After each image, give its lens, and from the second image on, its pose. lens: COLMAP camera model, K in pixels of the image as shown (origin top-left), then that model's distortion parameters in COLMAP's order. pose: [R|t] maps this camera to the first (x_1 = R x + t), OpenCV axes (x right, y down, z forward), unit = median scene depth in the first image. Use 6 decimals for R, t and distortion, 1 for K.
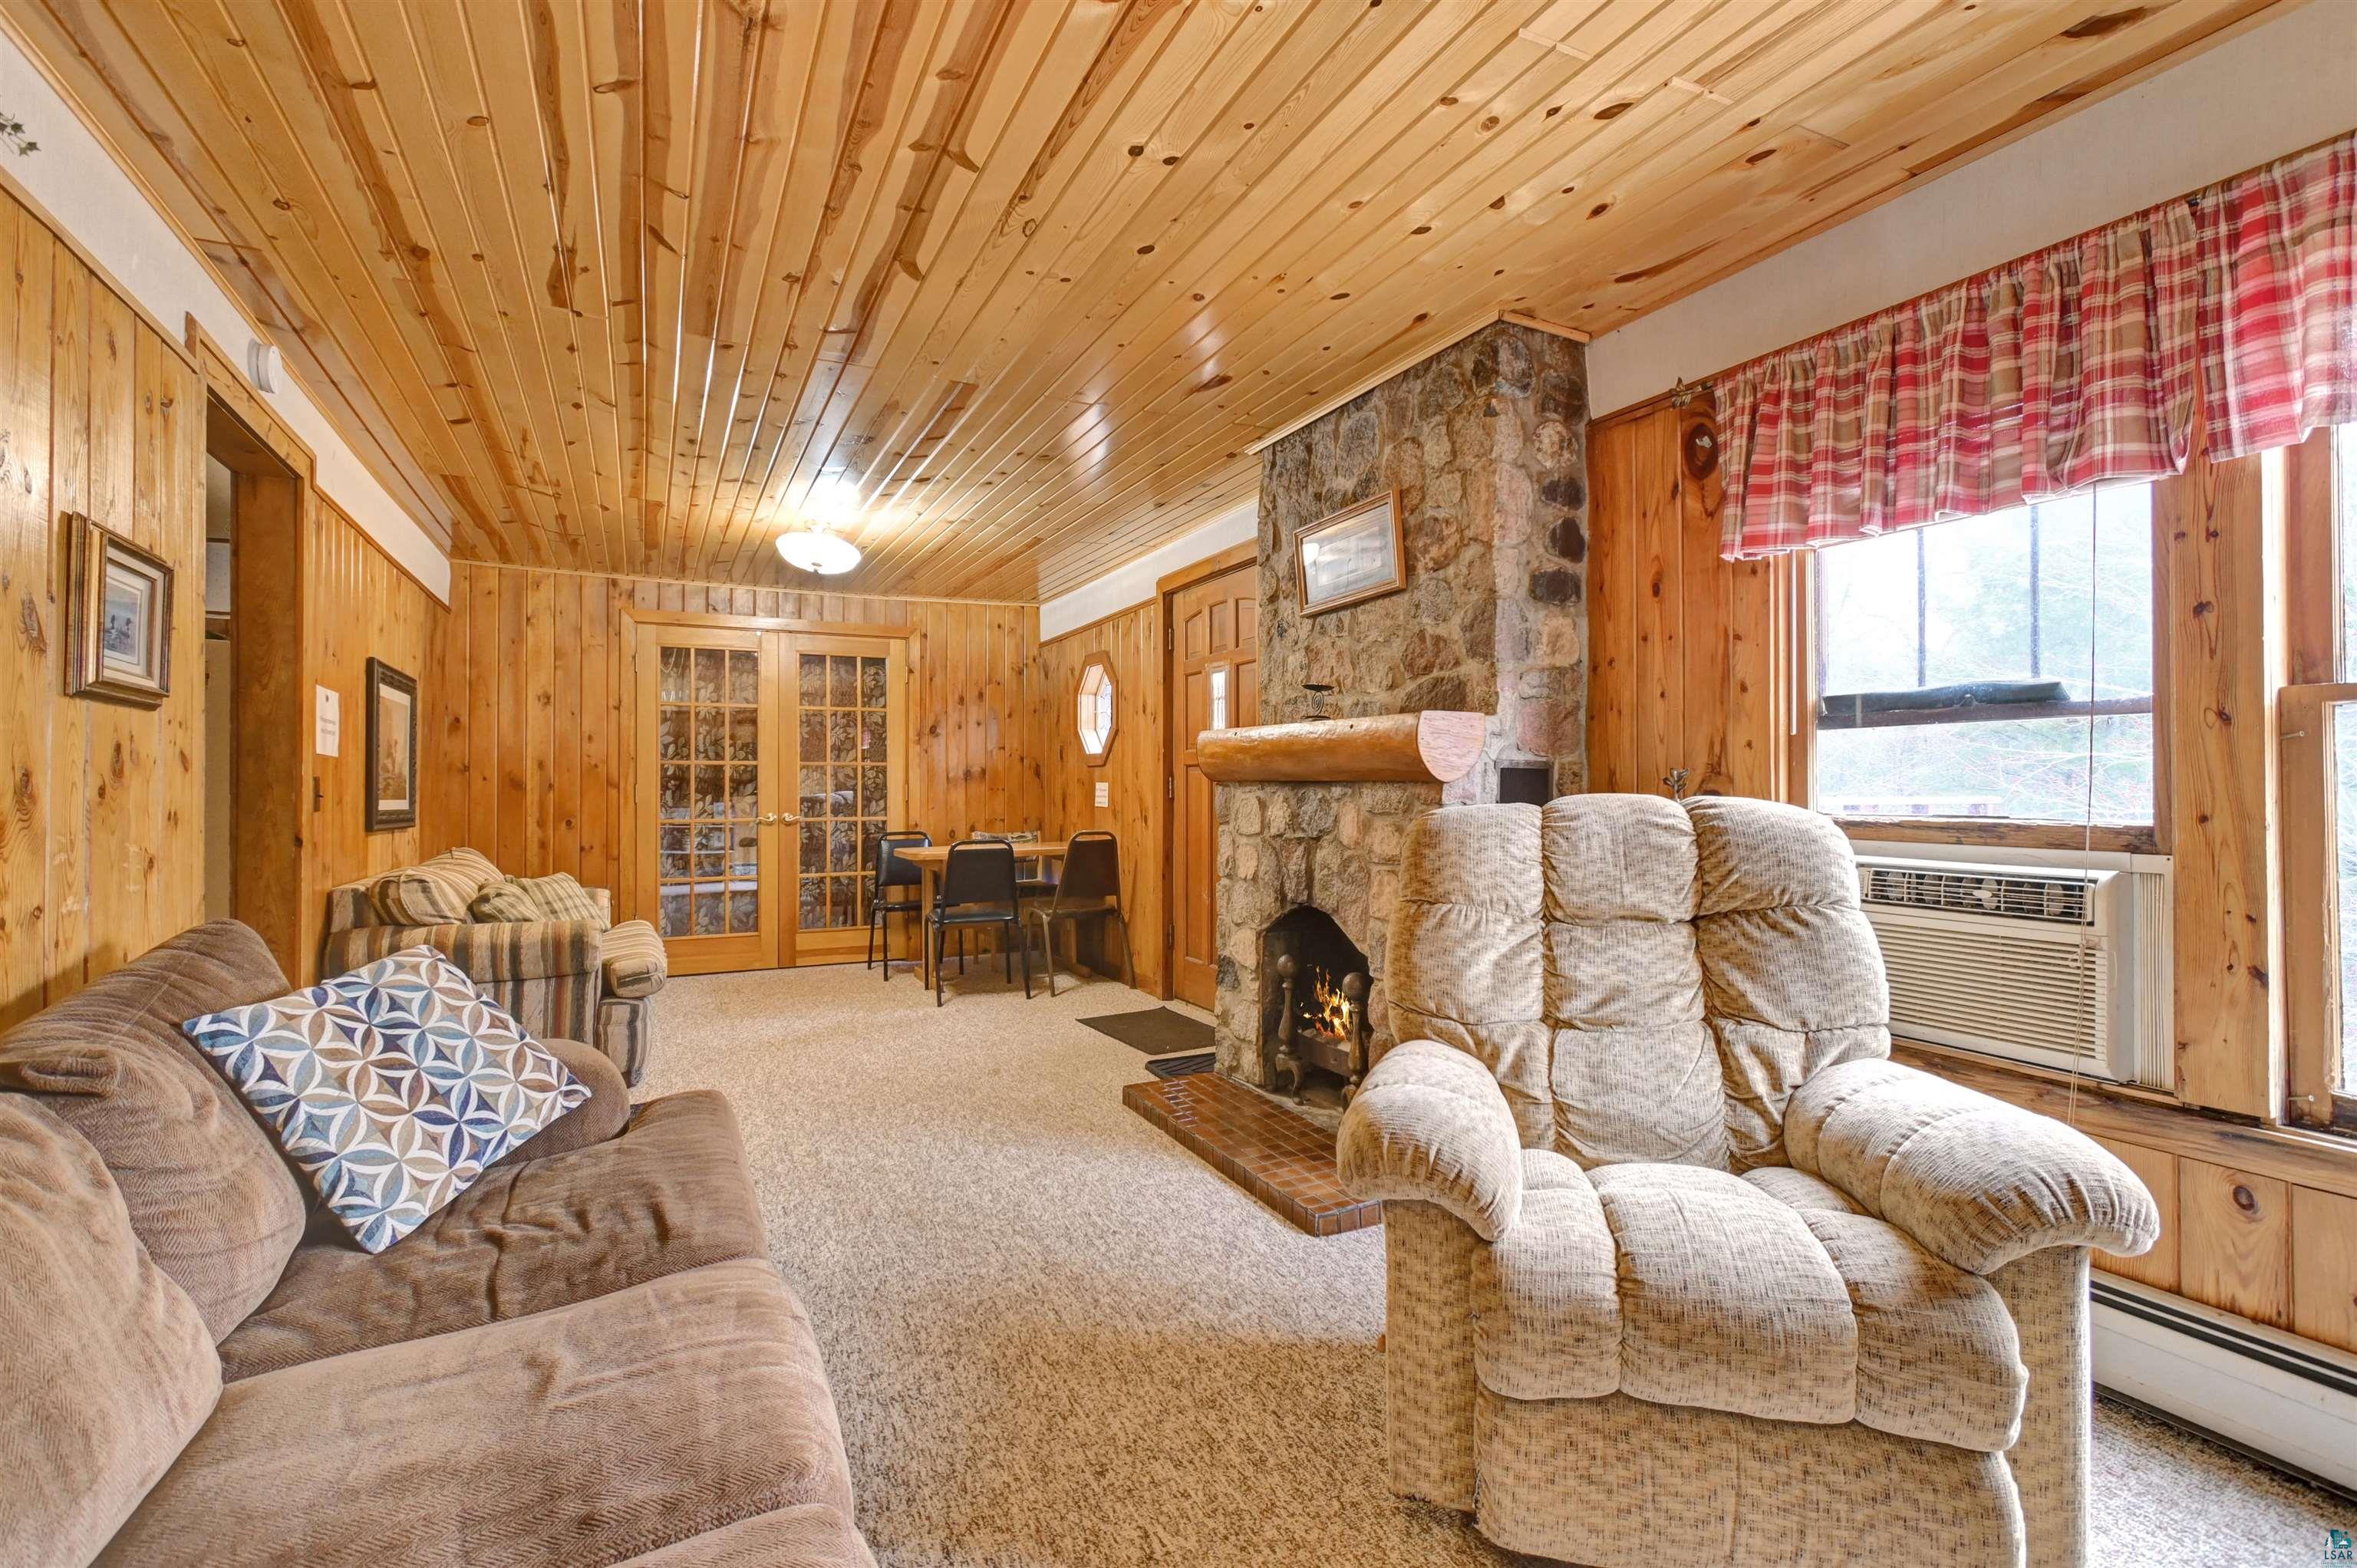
lens RADIAL K [[1047.0, 0, 1174.8], [0, 1047.0, 779.8], [0, 0, 1]] dist [0.004613, -0.000265]
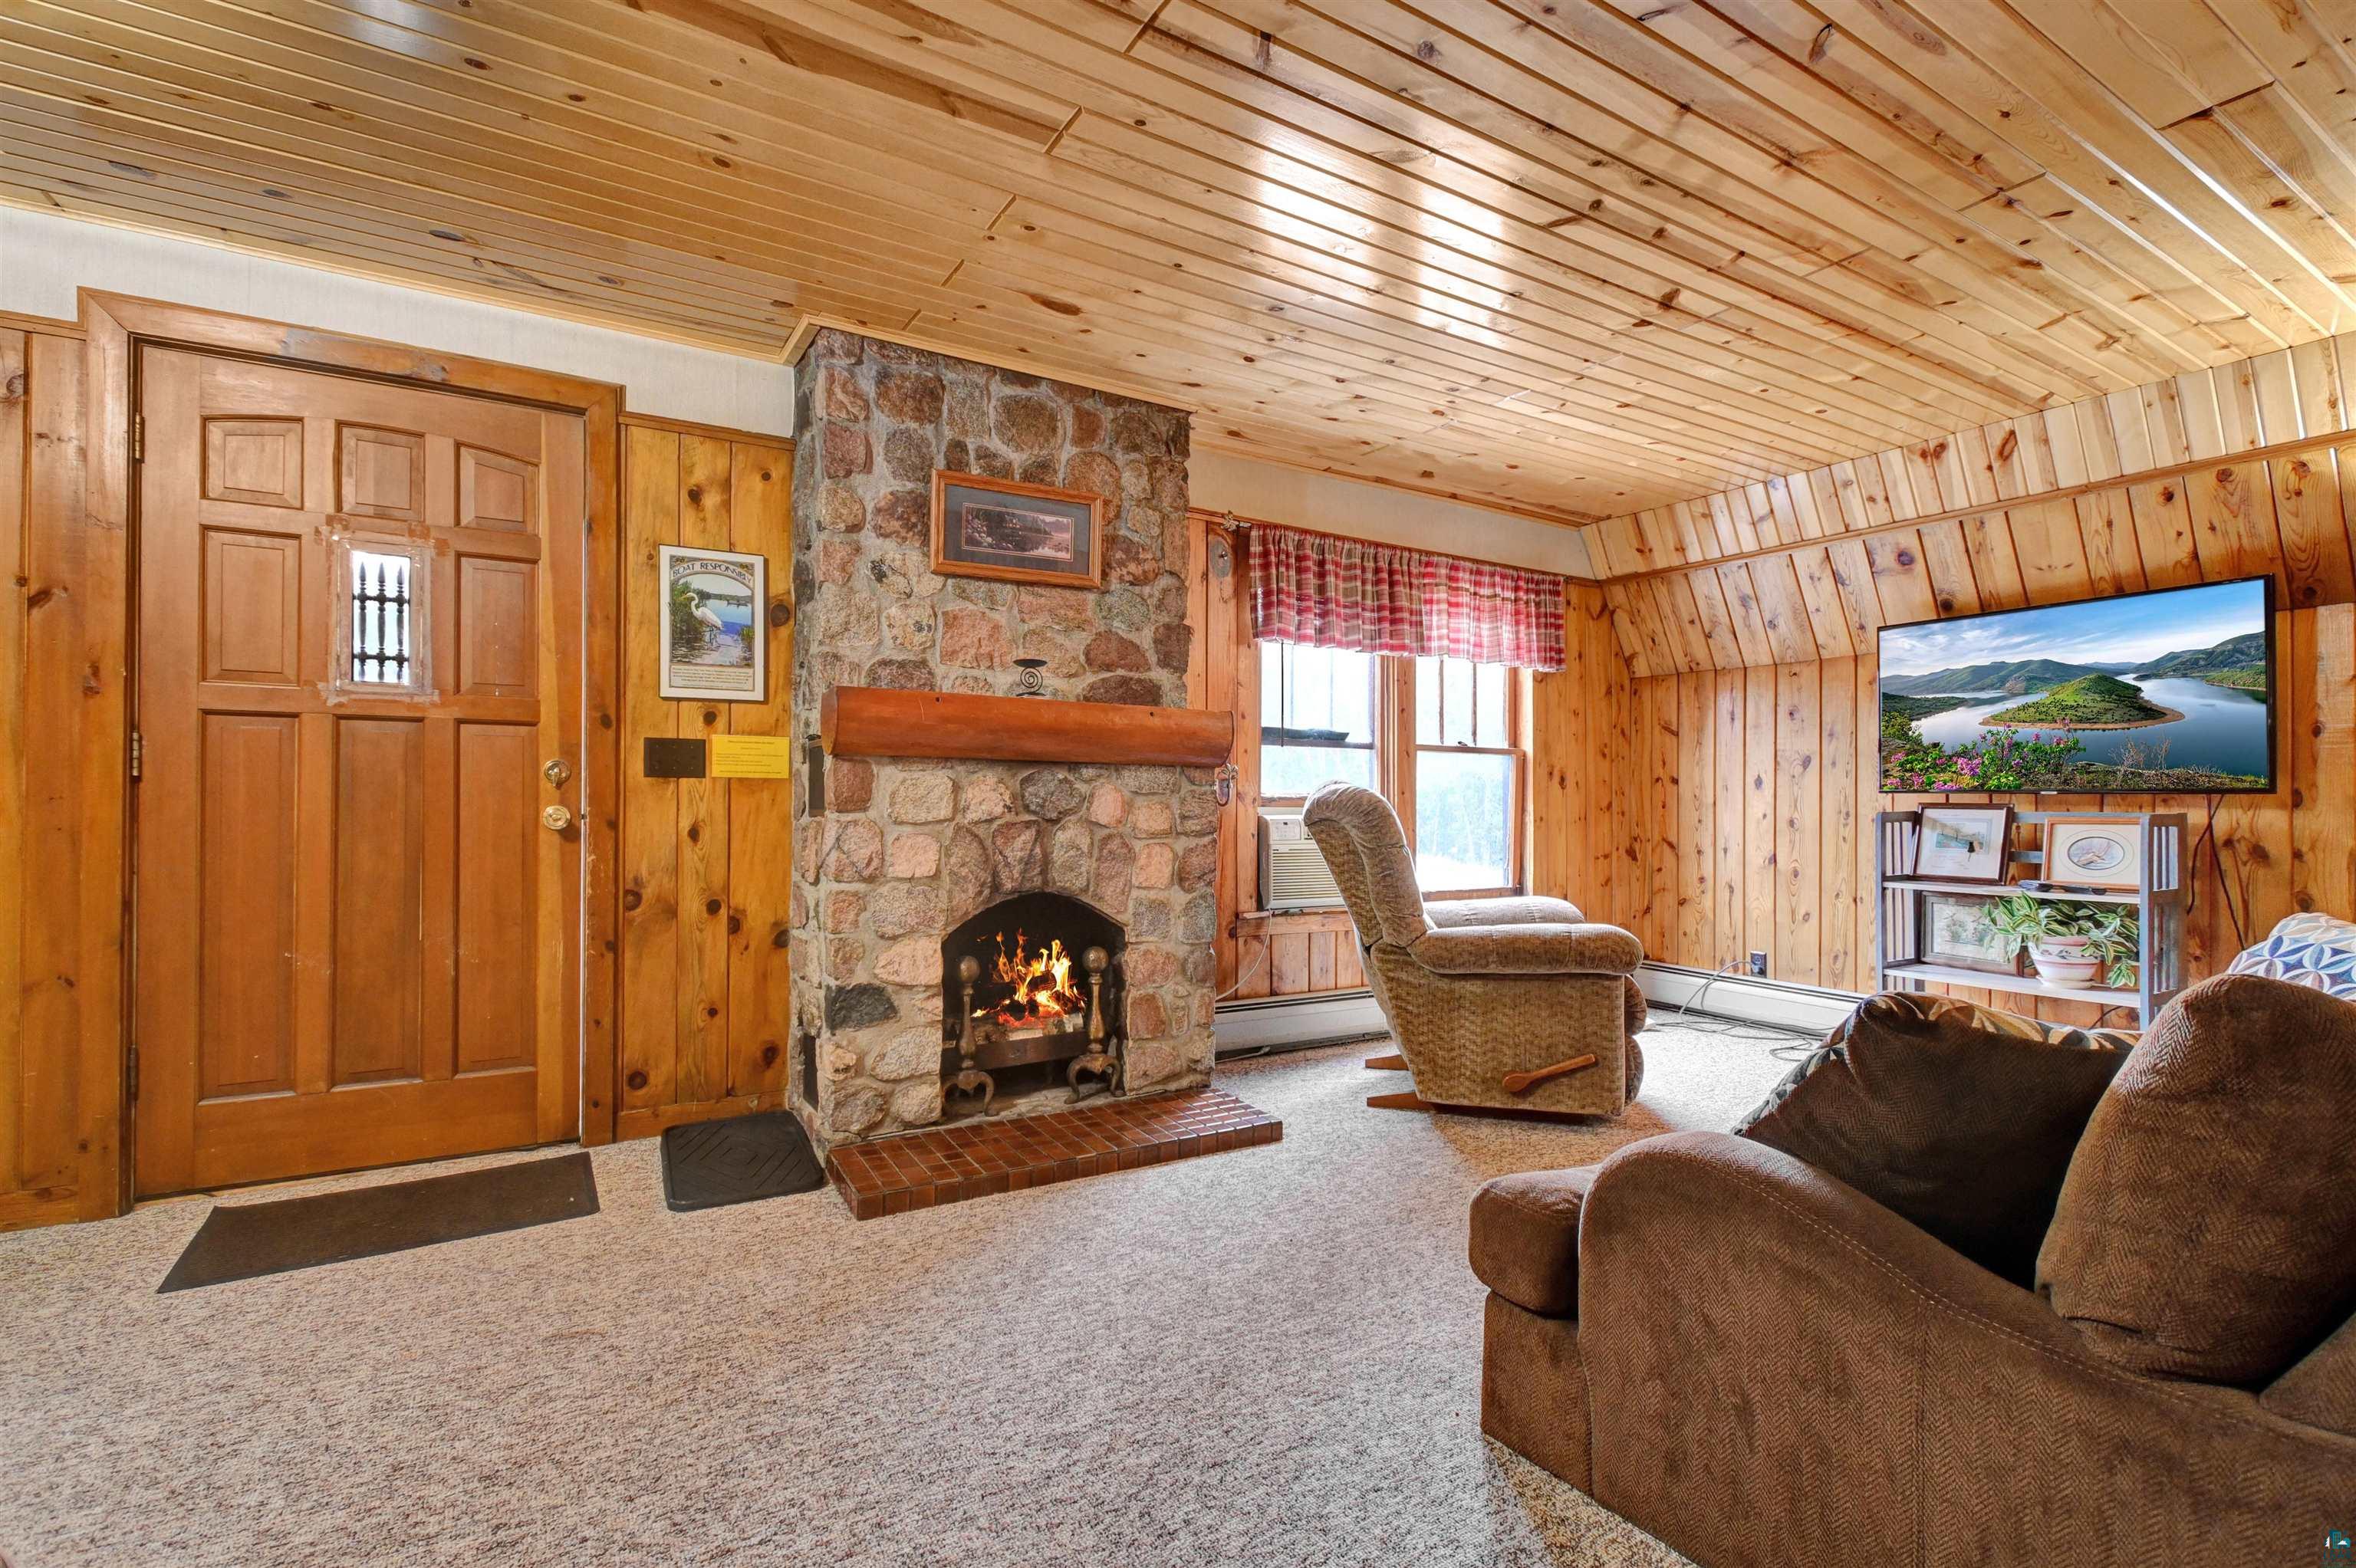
lens RADIAL K [[1051.8, 0, 1173.9], [0, 1051.8, 792.9], [0, 0, 1]] dist [0.000373, -0.000123]
pose [[-0.069412, 0.008104, 0.997555, -0.892813], [-0.012724, 0.999878, -0.009008, 0.039693], [-0.997507, -0.013318, -0.069300, 1.007693]]
